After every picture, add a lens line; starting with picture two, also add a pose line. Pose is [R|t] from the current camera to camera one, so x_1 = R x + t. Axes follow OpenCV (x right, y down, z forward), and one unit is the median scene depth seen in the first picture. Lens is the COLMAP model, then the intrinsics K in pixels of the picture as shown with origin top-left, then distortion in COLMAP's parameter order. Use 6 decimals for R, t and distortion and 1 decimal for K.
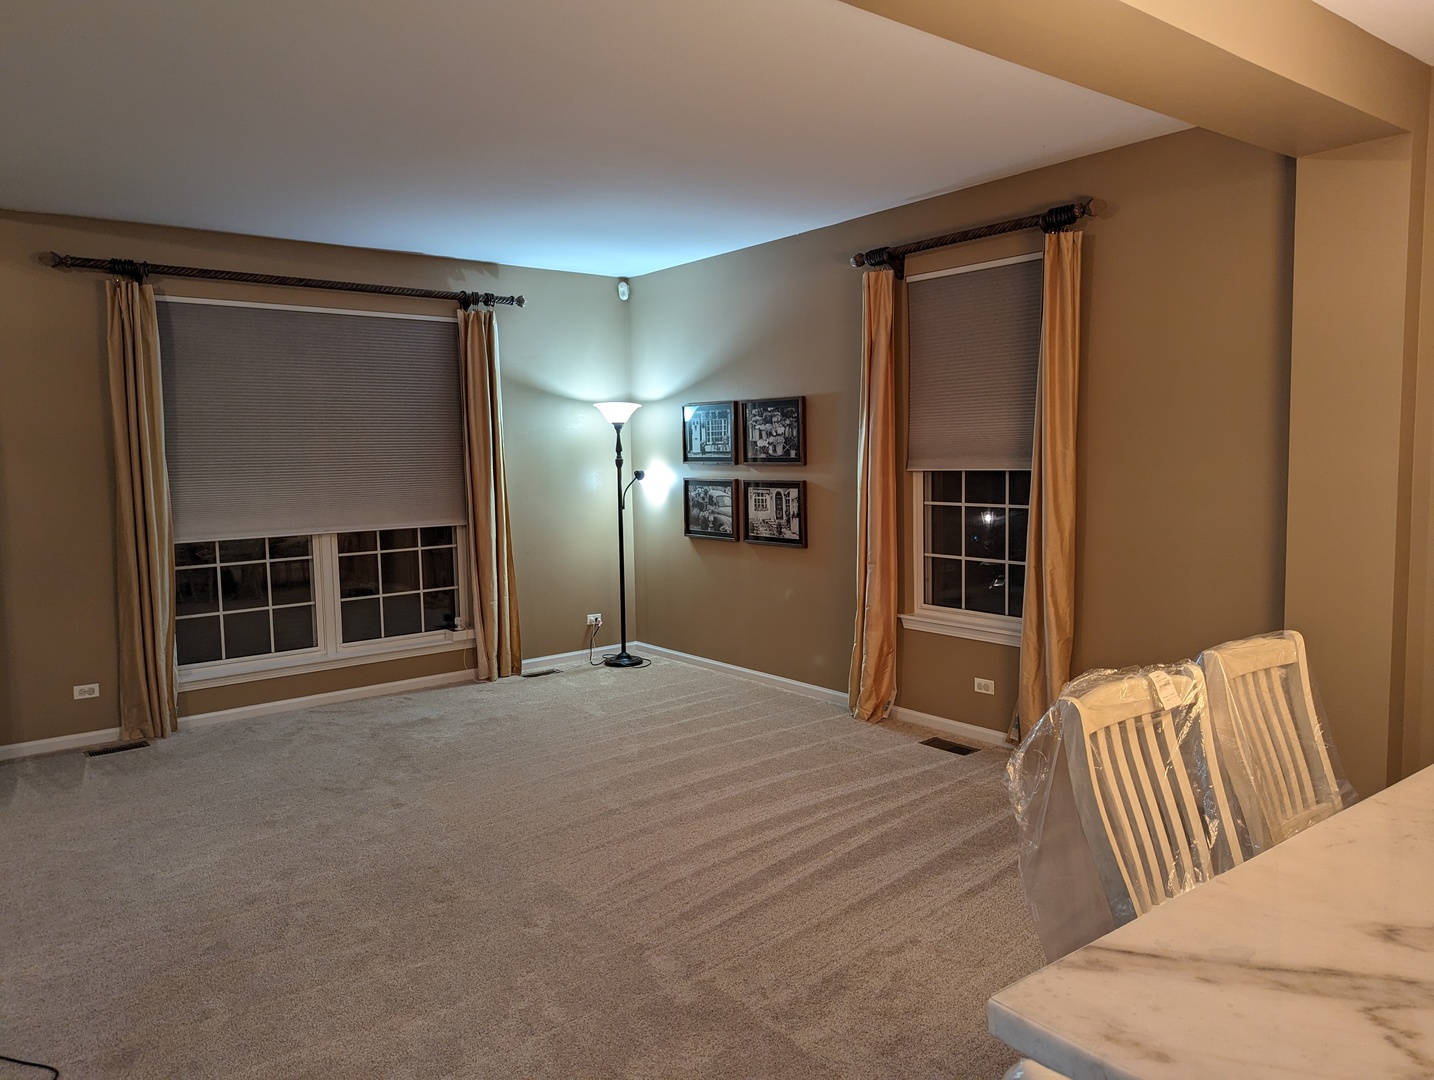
lens RADIAL K [[1007.7, 0, 715.0], [0, 1007.7, 532.8], [0, 0, 1]] dist [0.058606, -0.052957]
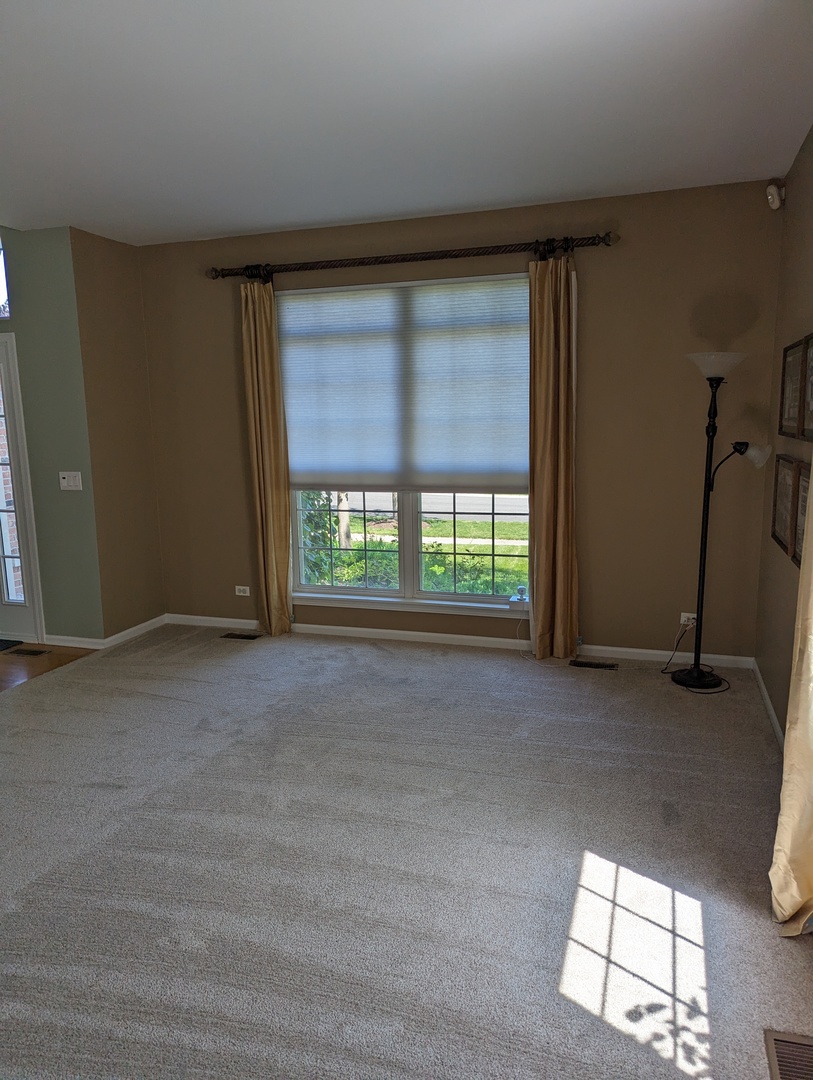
lens RADIAL K [[758.9, 0, 406.5], [0, 758.9, 540.0], [0, 0, 1]] dist [0.058606, -0.052957]
pose [[0.557018, 0.147600, -0.817279, 0.391543], [-0.058322, 0.988603, 0.138791, -0.077533], [0.828450, -0.029644, 0.559278, 0.668221]]
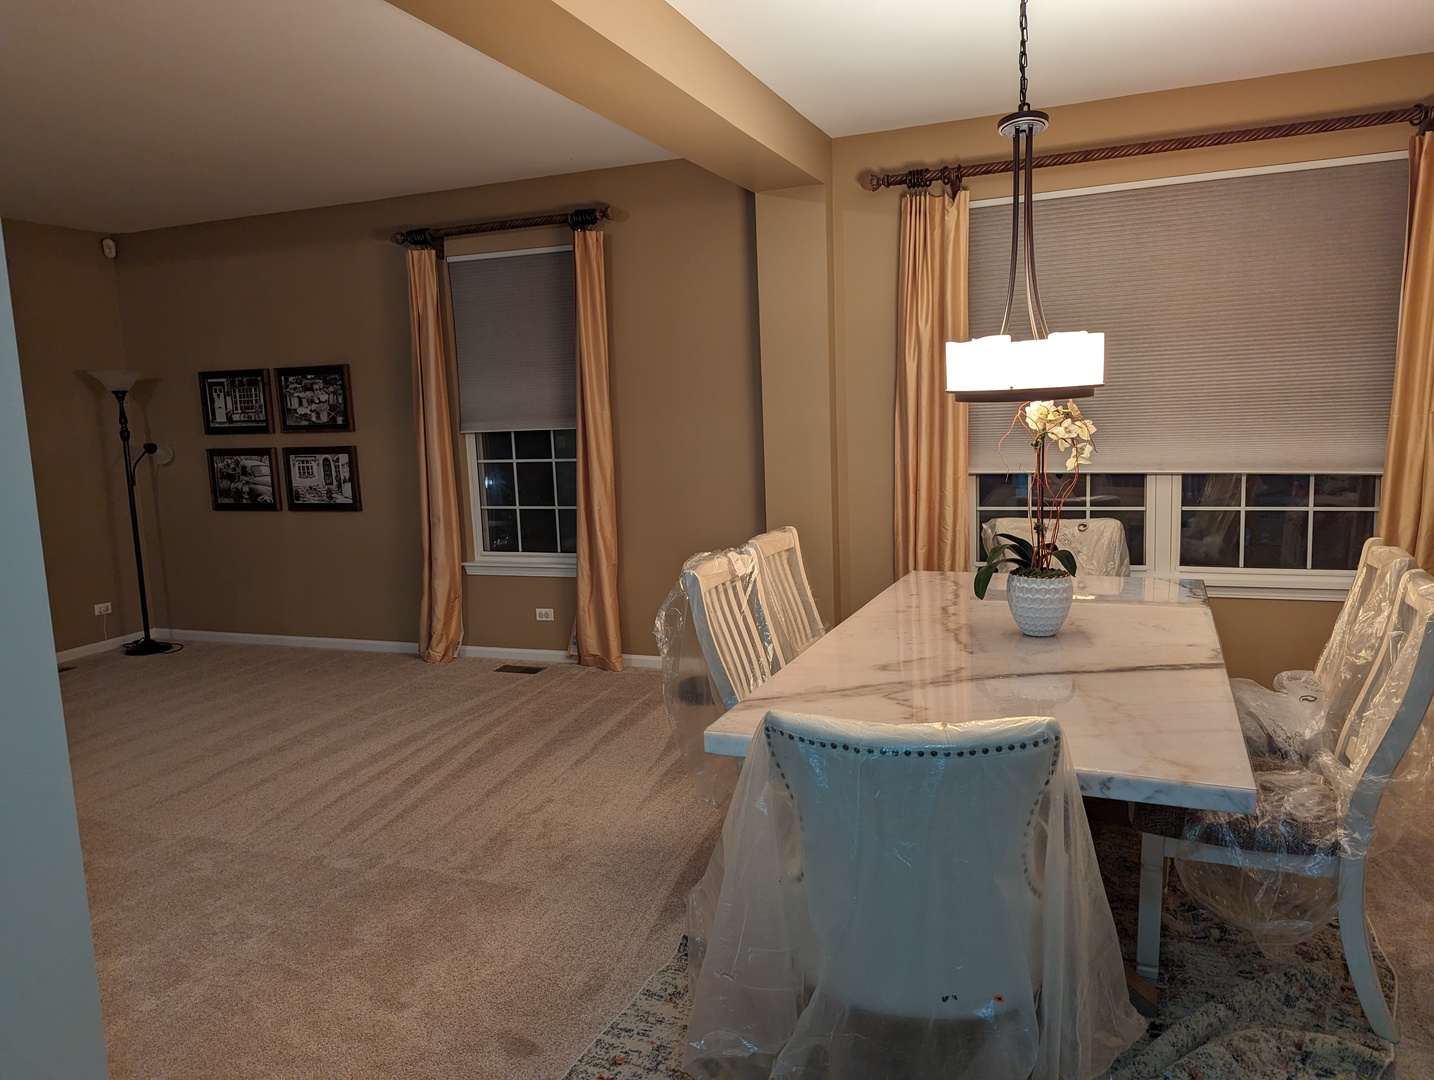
lens RADIAL K [[1007.7, 0, 715.0], [0, 1007.7, 532.8], [0, 0, 1]] dist [0.058606, -0.052957]
pose [[0.866688, -0.077488, 0.492796, -0.135715], [0.064025, 0.996971, 0.044164, 0.018471], [-0.494725, -0.006725, 0.869023, -0.116335]]
